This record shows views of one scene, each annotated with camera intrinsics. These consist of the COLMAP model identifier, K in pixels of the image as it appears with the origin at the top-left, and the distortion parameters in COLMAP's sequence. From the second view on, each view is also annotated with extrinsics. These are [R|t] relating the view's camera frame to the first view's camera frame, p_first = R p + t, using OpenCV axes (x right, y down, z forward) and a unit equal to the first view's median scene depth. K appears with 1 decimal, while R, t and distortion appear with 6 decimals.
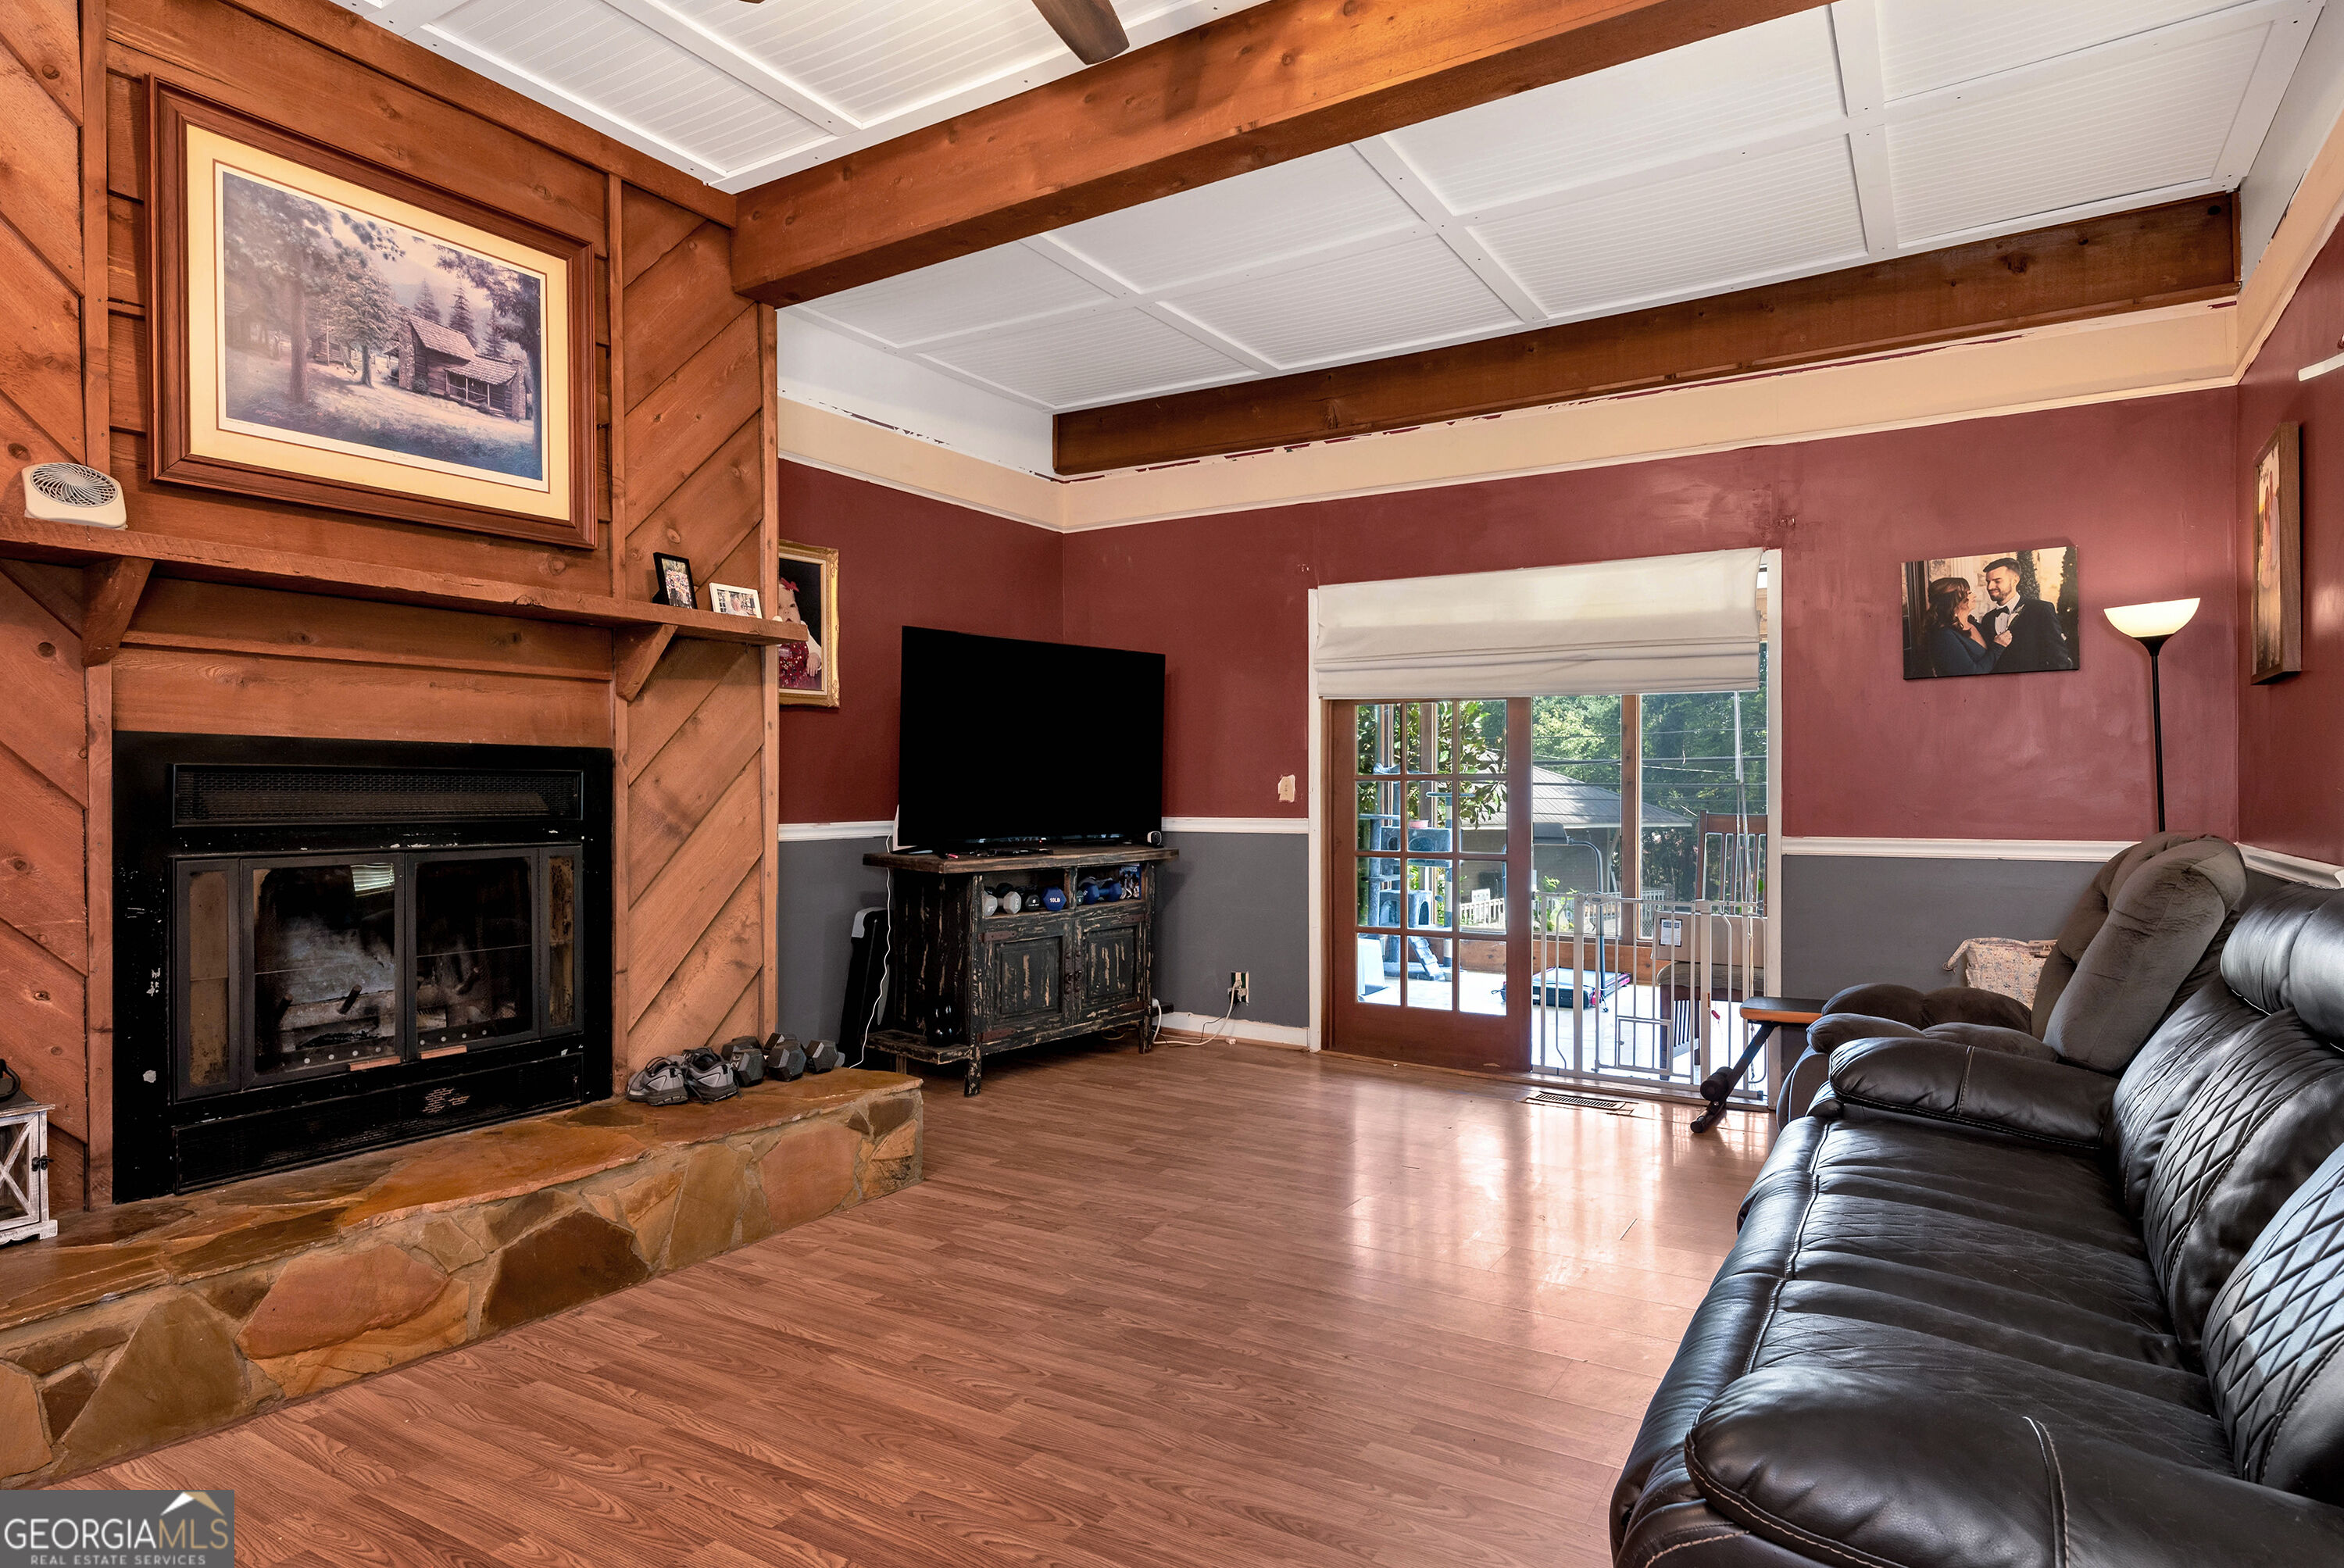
lens RADIAL K [[1328.1, 0, 1154.7], [0, 1328.1, 799.3], [0, 0, 1]] dist [-0.007732, -0.000091]
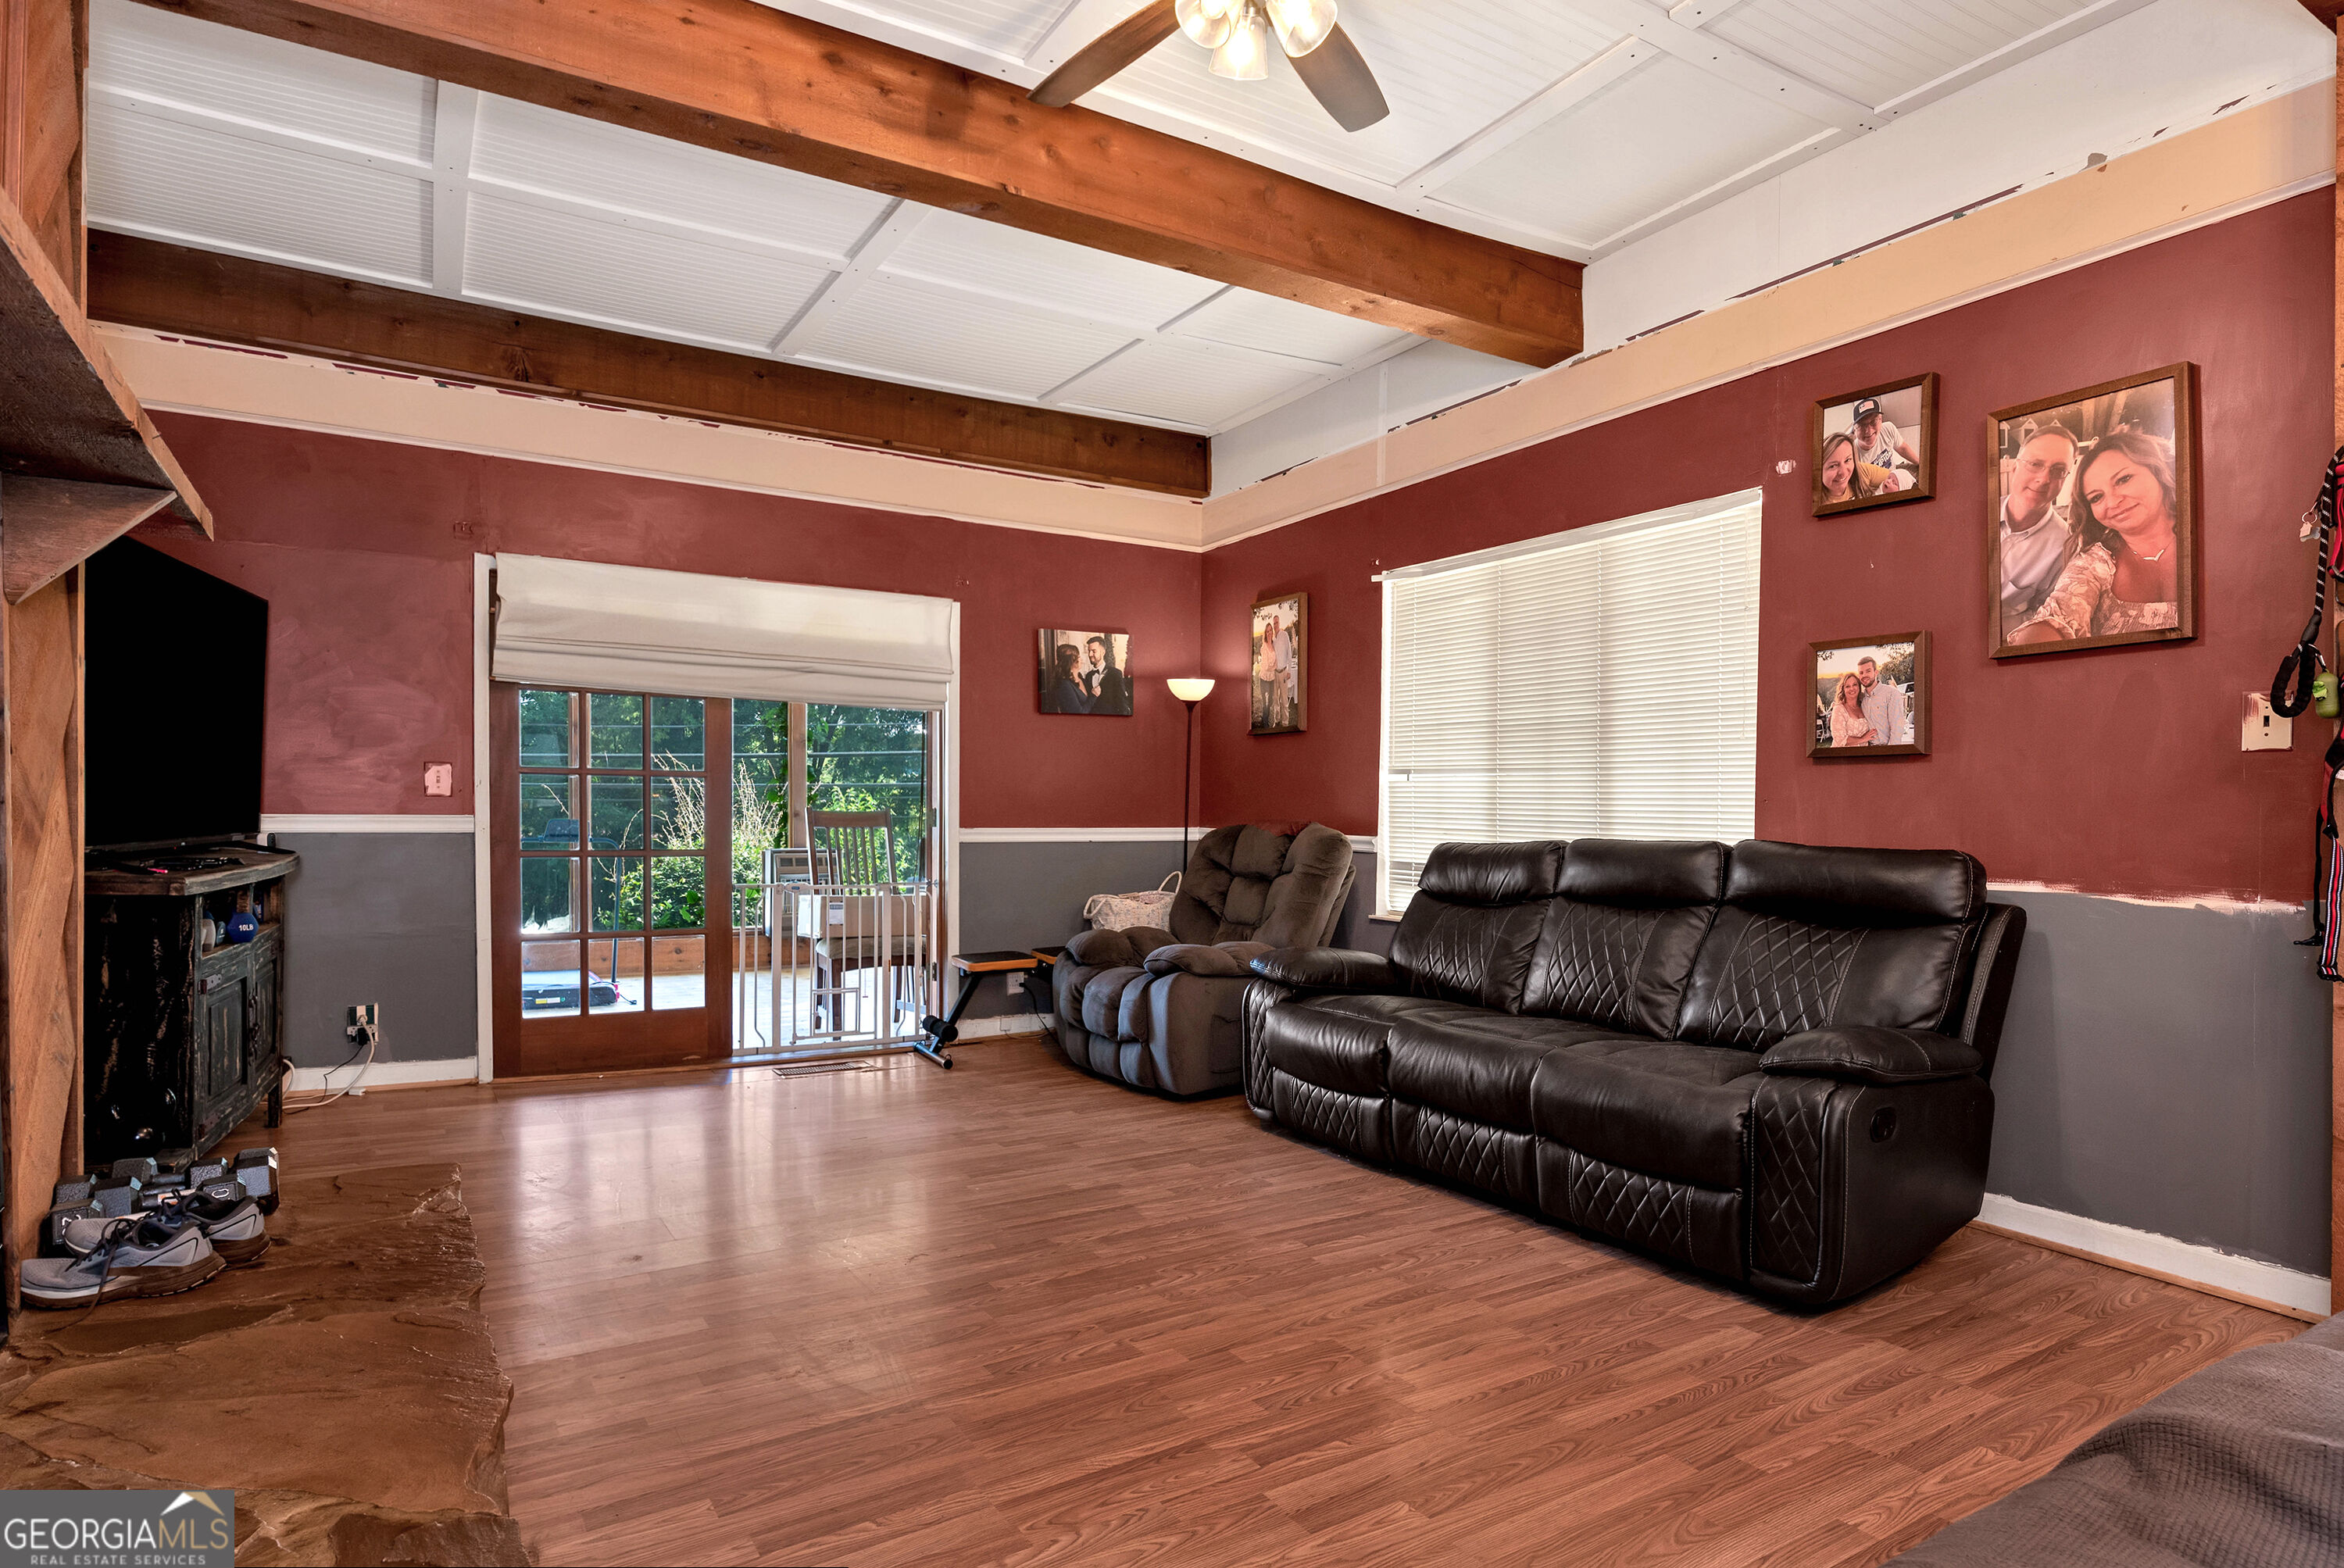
lens RADIAL K [[1328.1, 0, 1151.3], [0, 1328.1, 789.3], [0, 0, 1]] dist [-0.007732, -0.000091]
pose [[0.434064, 0.016903, 0.900723, -0.572676], [-0.008865, 0.999856, -0.014491, 0.007091], [-0.900838, -0.001694, 0.434152, 0.269430]]
